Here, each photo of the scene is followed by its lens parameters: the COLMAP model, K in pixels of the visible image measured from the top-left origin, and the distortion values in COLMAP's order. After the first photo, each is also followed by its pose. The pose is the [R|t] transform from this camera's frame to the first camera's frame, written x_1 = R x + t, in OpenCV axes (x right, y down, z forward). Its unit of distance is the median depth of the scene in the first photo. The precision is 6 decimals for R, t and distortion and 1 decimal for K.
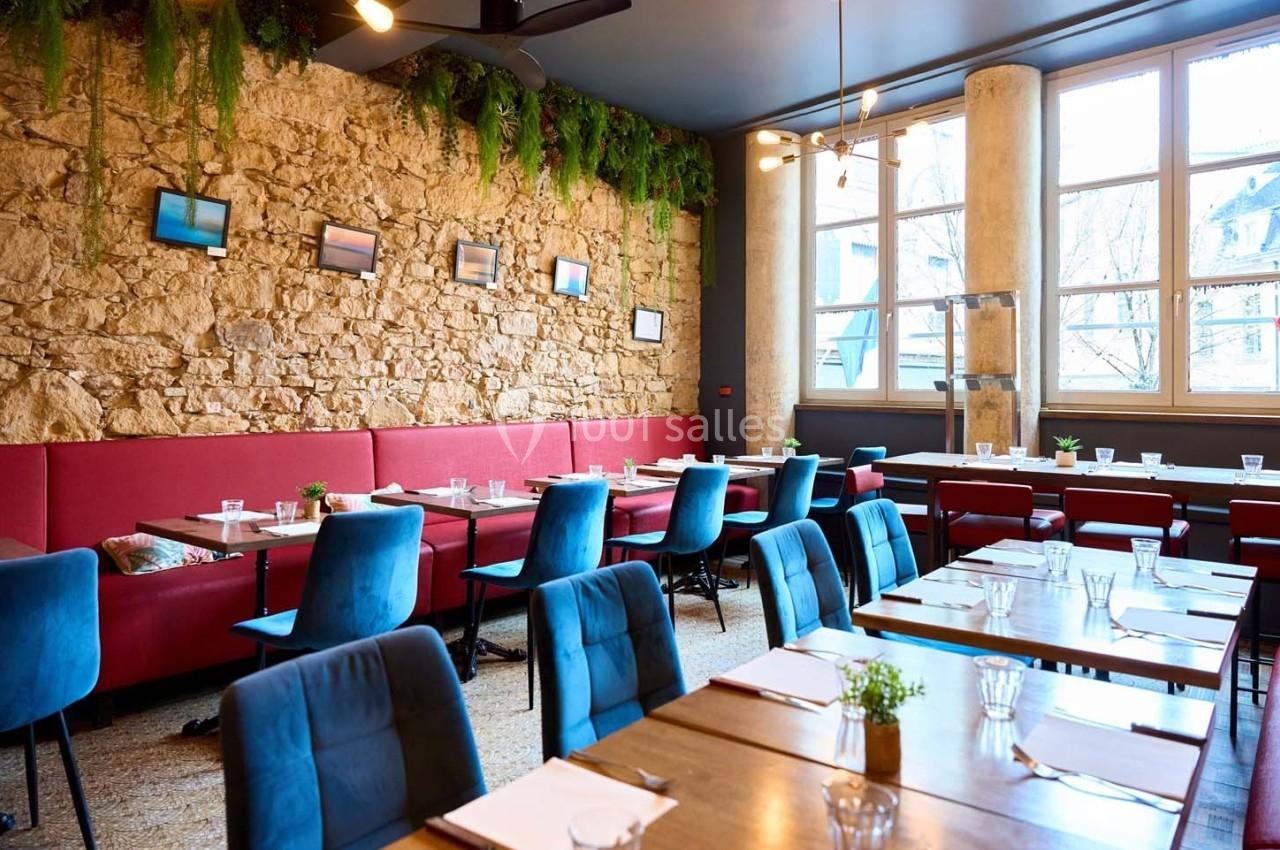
lens RADIAL K [[908.7, 0, 668.4], [0, 908.7, 361.9], [0, 0, 1]] dist [-0.004174, 0.002625]
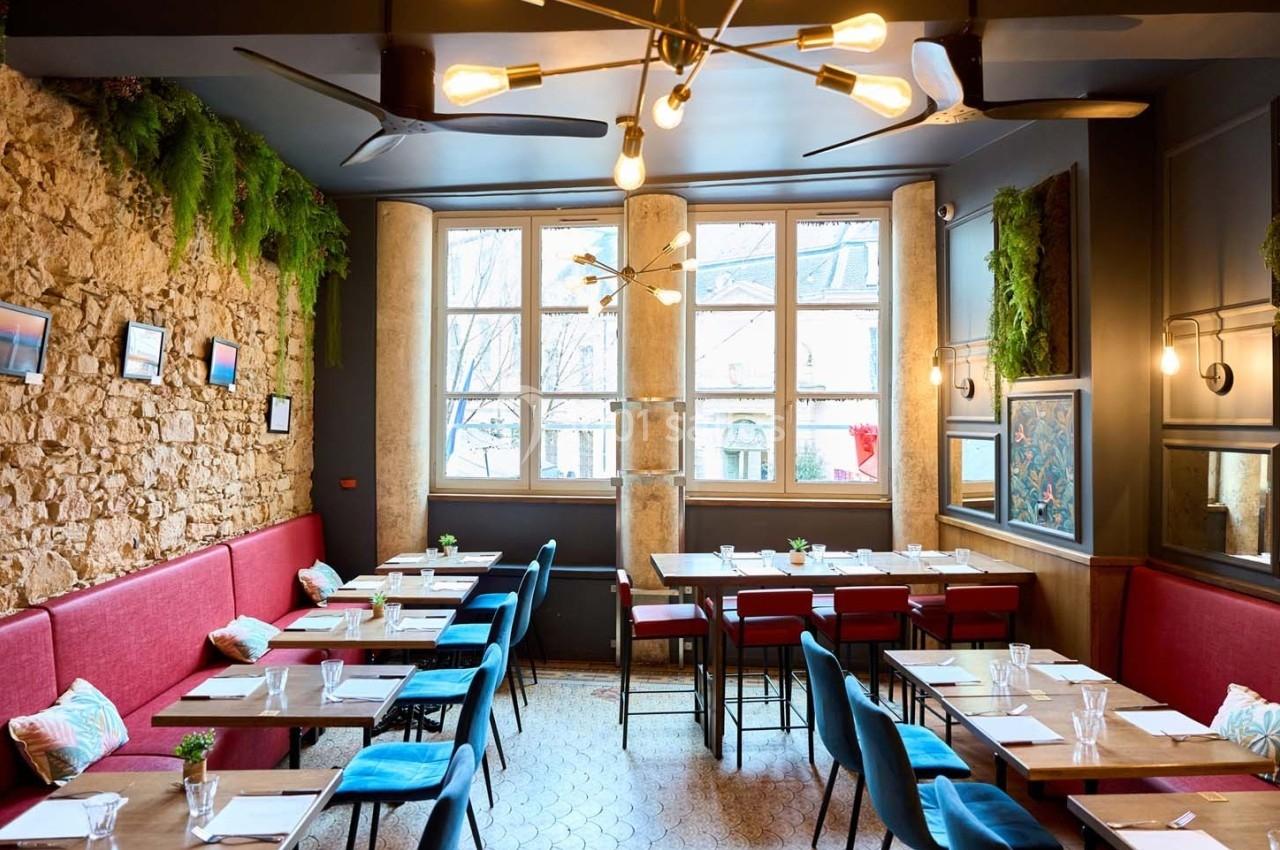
lens RADIAL K [[885.6, 0, 671.8], [0, 885.6, 397.4], [0, 0, 1]] dist [-0.013749, 0.012777]
pose [[0.748206, 0.012119, 0.663356, -0.382774], [-0.020032, 0.999790, 0.004330, -0.086785], [-0.663164, -0.016528, 0.748291, 0.183901]]
